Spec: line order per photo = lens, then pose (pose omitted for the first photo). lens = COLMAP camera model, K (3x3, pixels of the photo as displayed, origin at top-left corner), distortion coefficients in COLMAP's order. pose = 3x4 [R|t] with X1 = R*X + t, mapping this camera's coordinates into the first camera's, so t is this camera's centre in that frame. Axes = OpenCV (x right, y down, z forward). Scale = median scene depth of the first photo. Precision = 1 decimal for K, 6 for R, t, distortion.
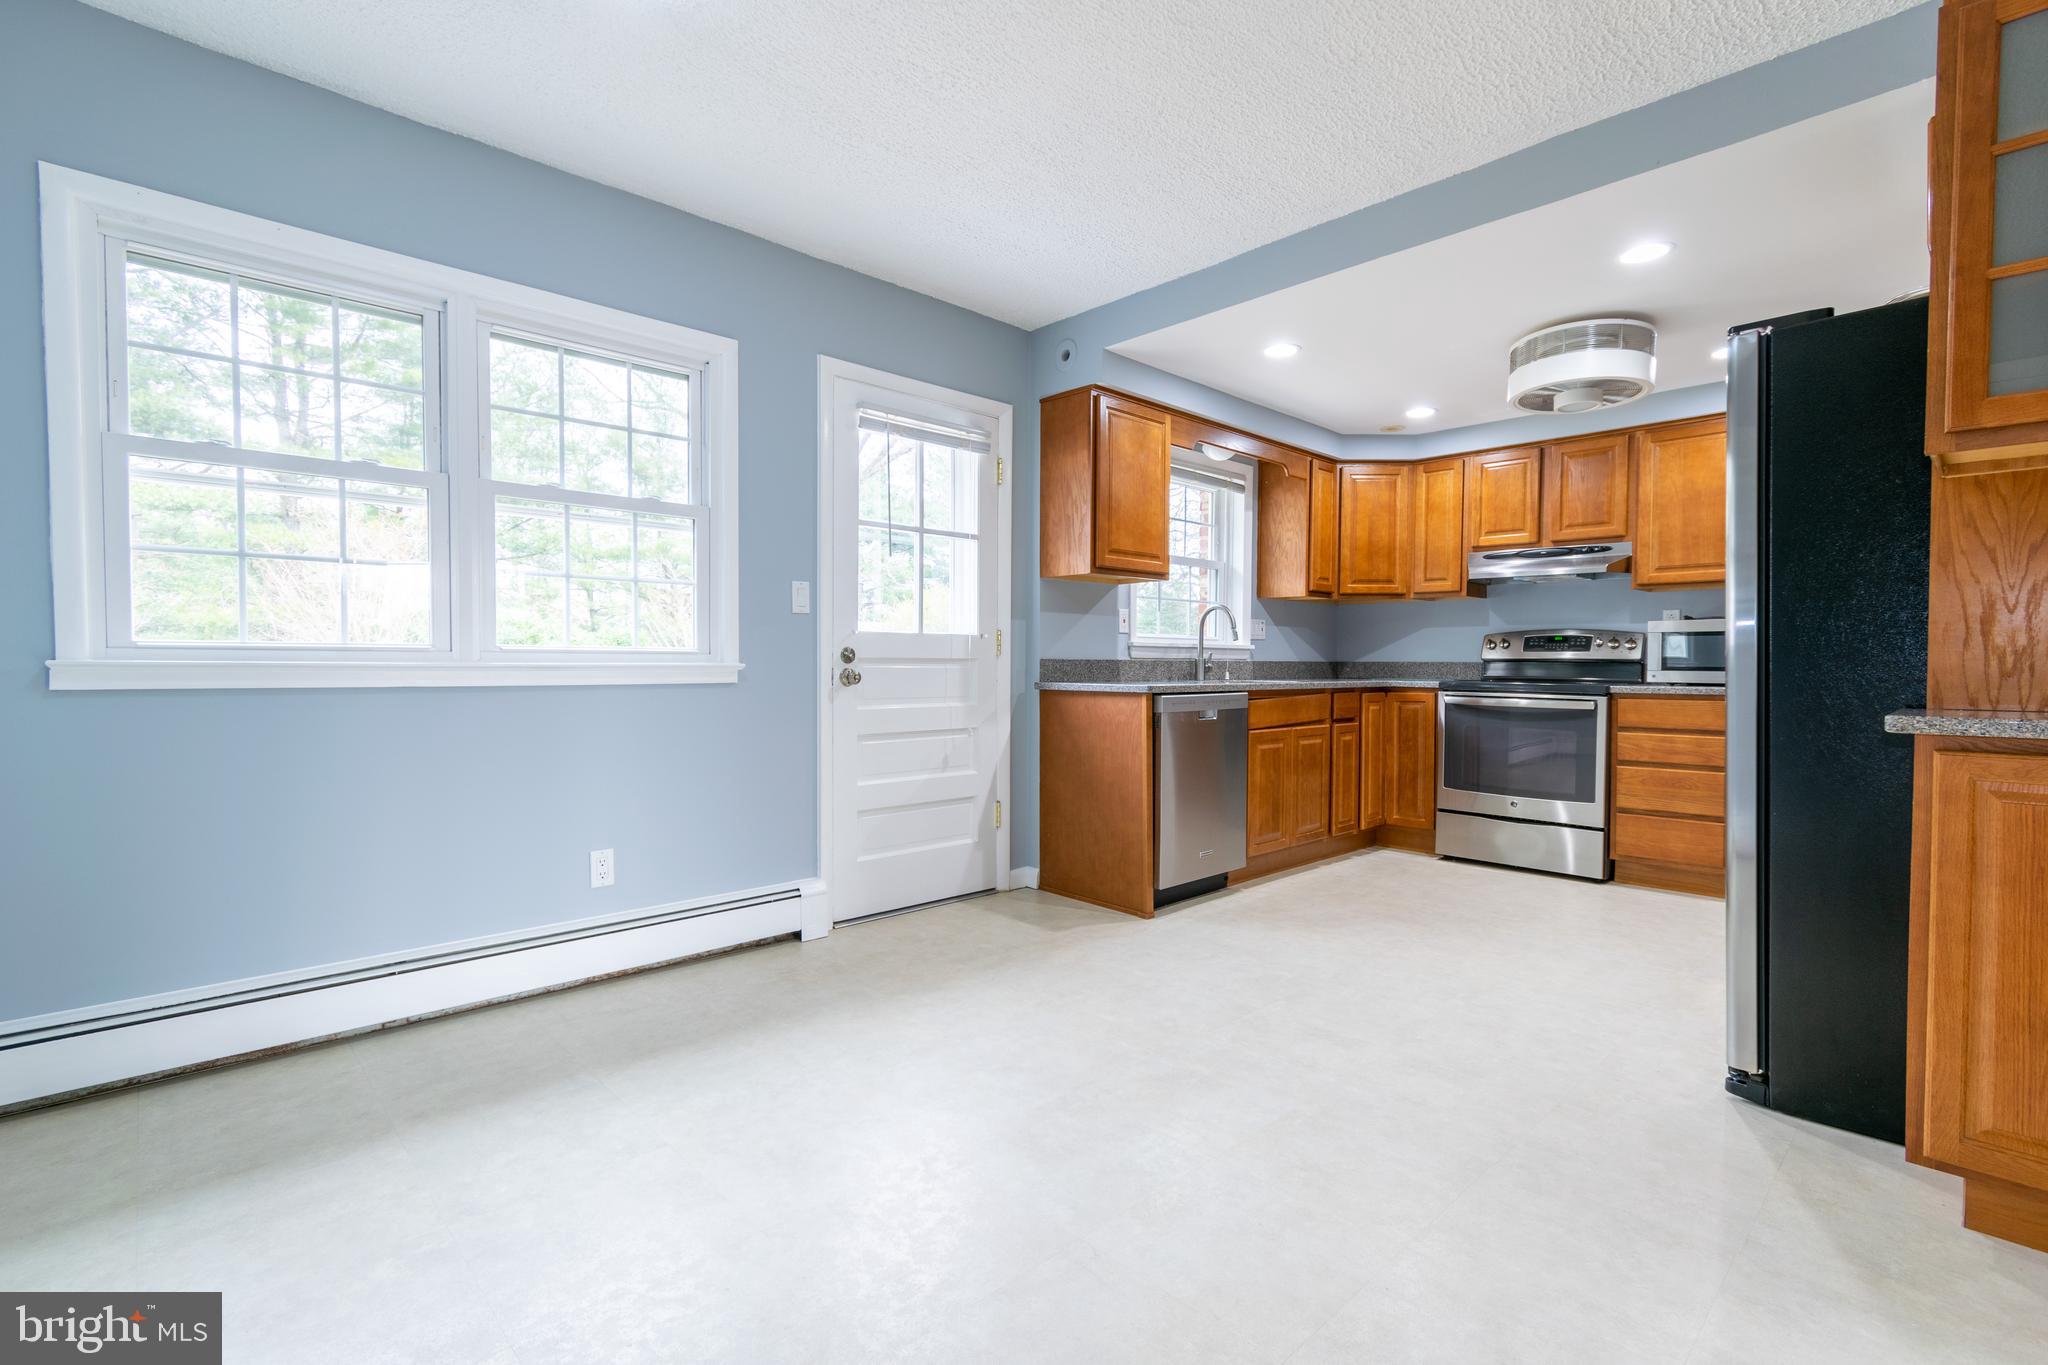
lens RADIAL K [[907.5, 0, 1023.0], [0, 907.5, 679.7], [0, 0, 1]] dist [0.003243, 0.000037]
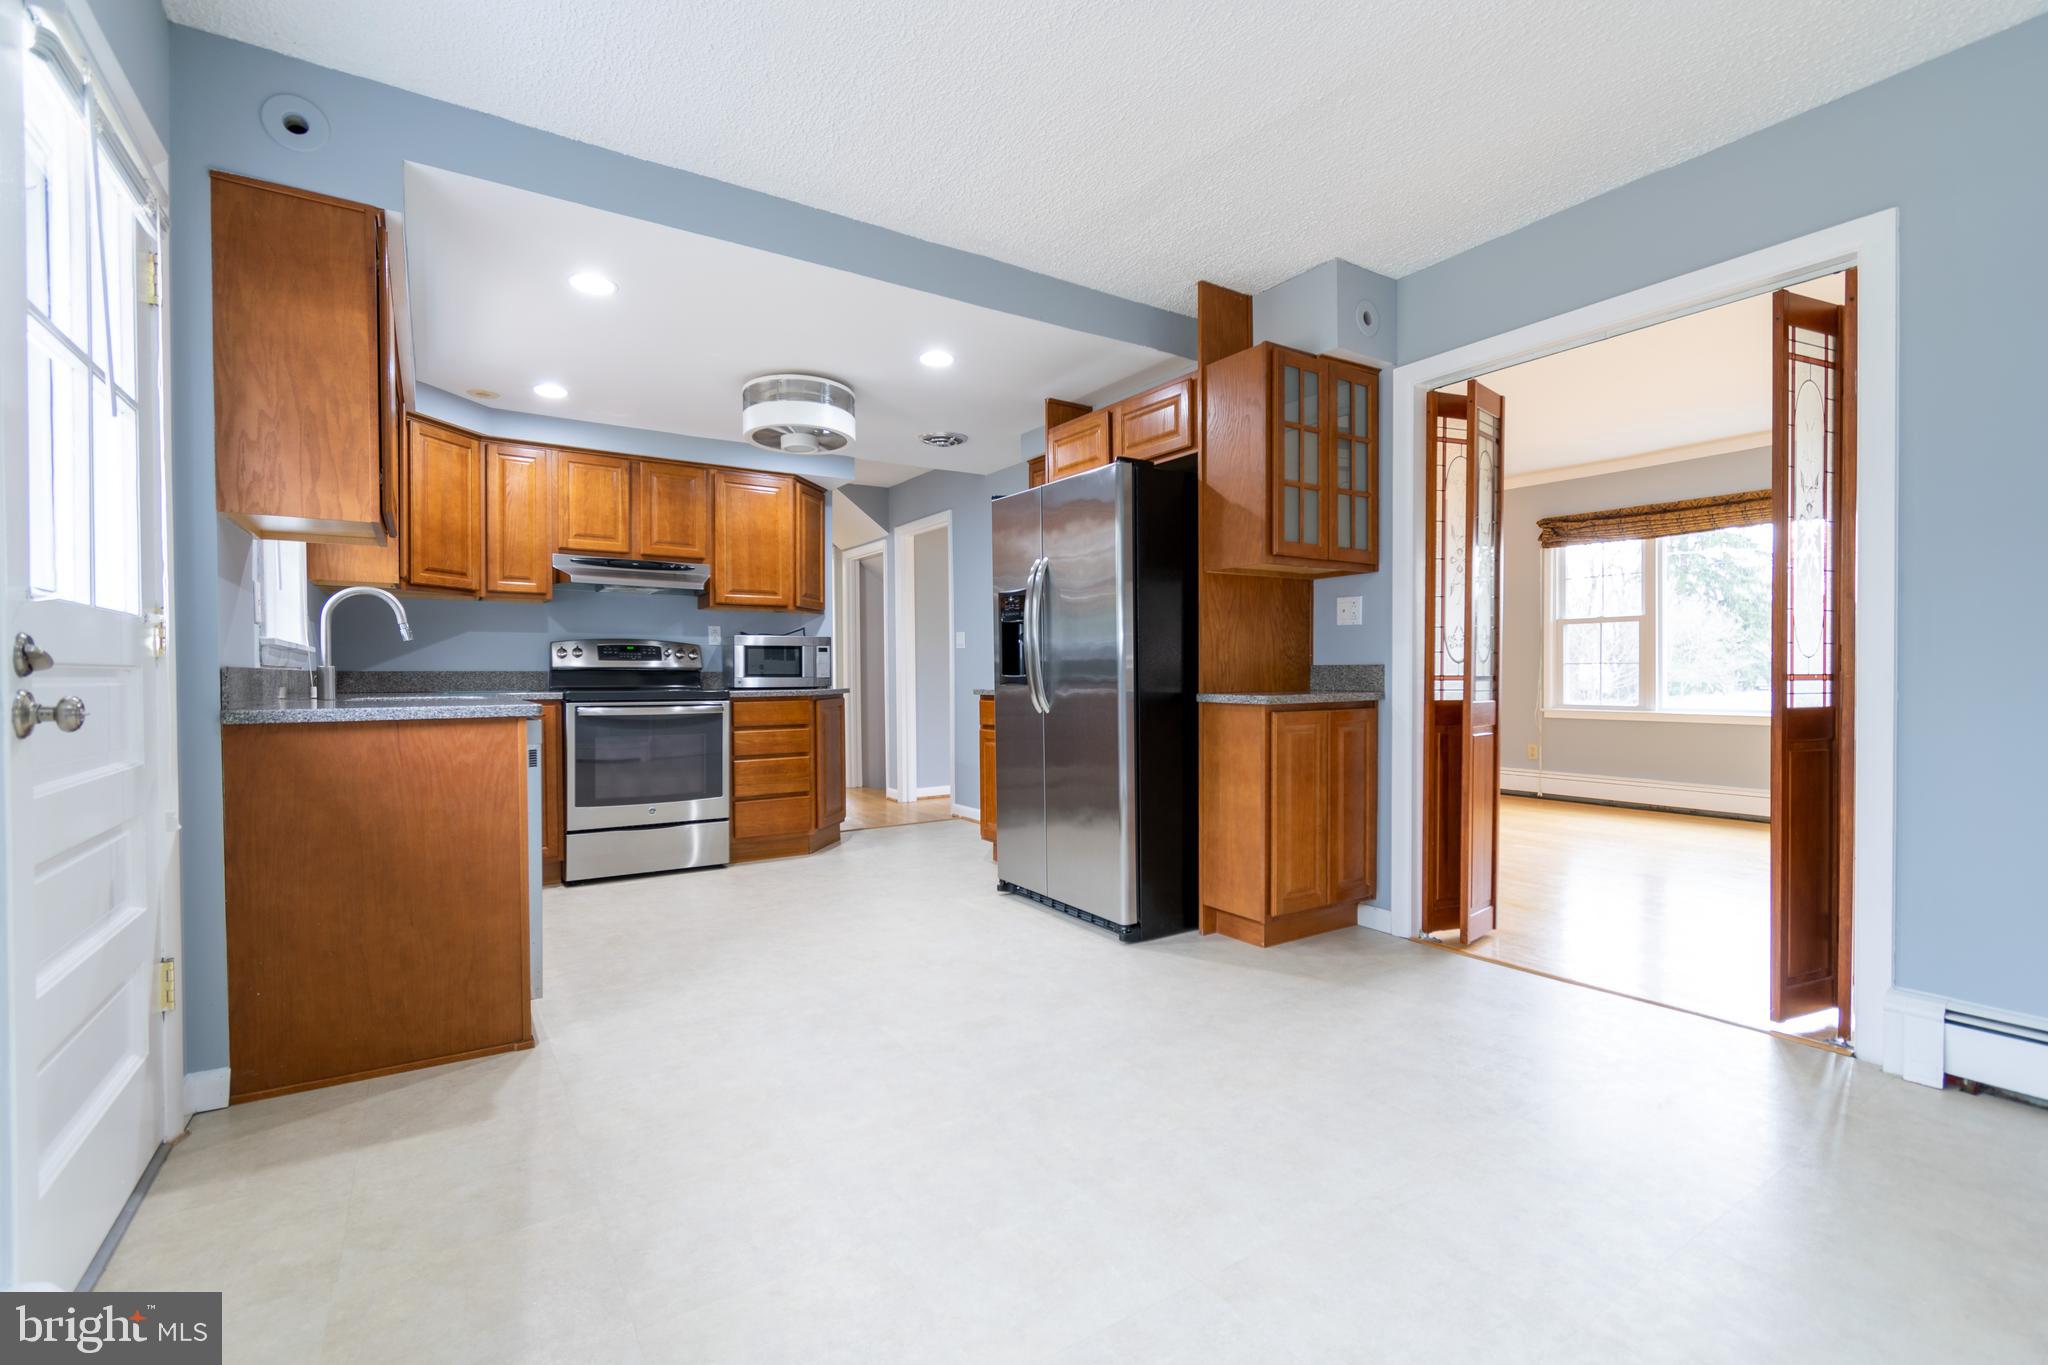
lens RADIAL K [[898.1, 0, 1020.5], [0, 898.1, 685.3], [0, 0, 1]] dist [0.000787, -0.000049]
pose [[0.190897, -0.018426, 0.981437, -0.379299], [0.022699, 0.999639, 0.014352, -0.008595], [-0.981348, 0.019538, 0.191246, 0.422957]]
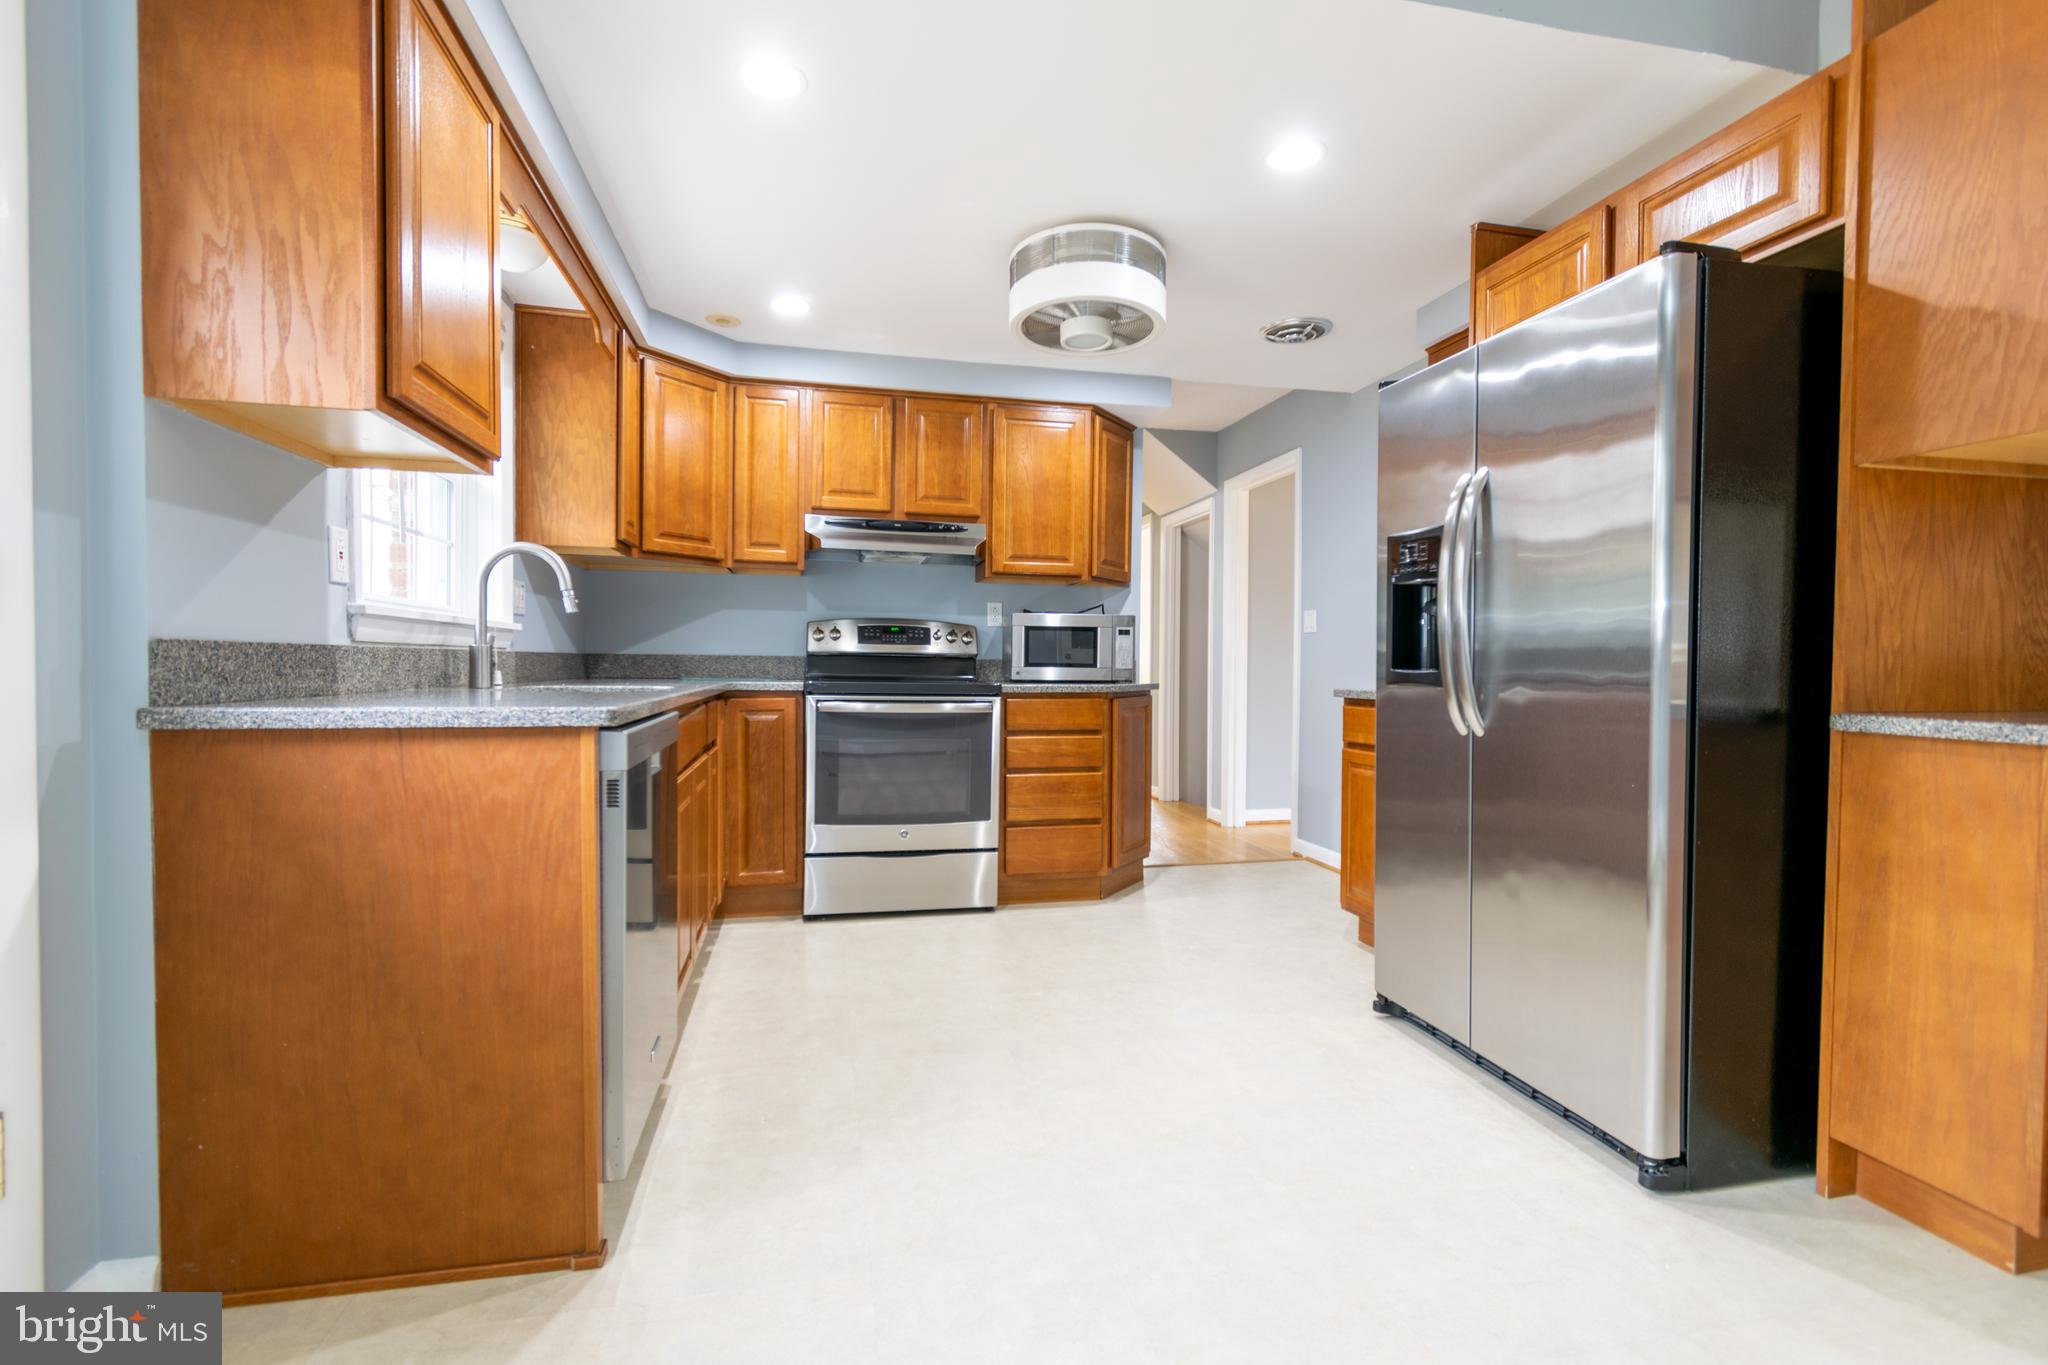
lens RADIAL K [[921.0, 0, 1028.8], [0, 921.0, 686.6], [0, 0, 1]] dist [0.000543, 0.000117]
pose [[0.514300, -0.020976, 0.857354, -0.101141], [0.008050, 0.999775, 0.019631, -0.008606], [-0.857573, -0.003195, 0.514353, 0.513190]]
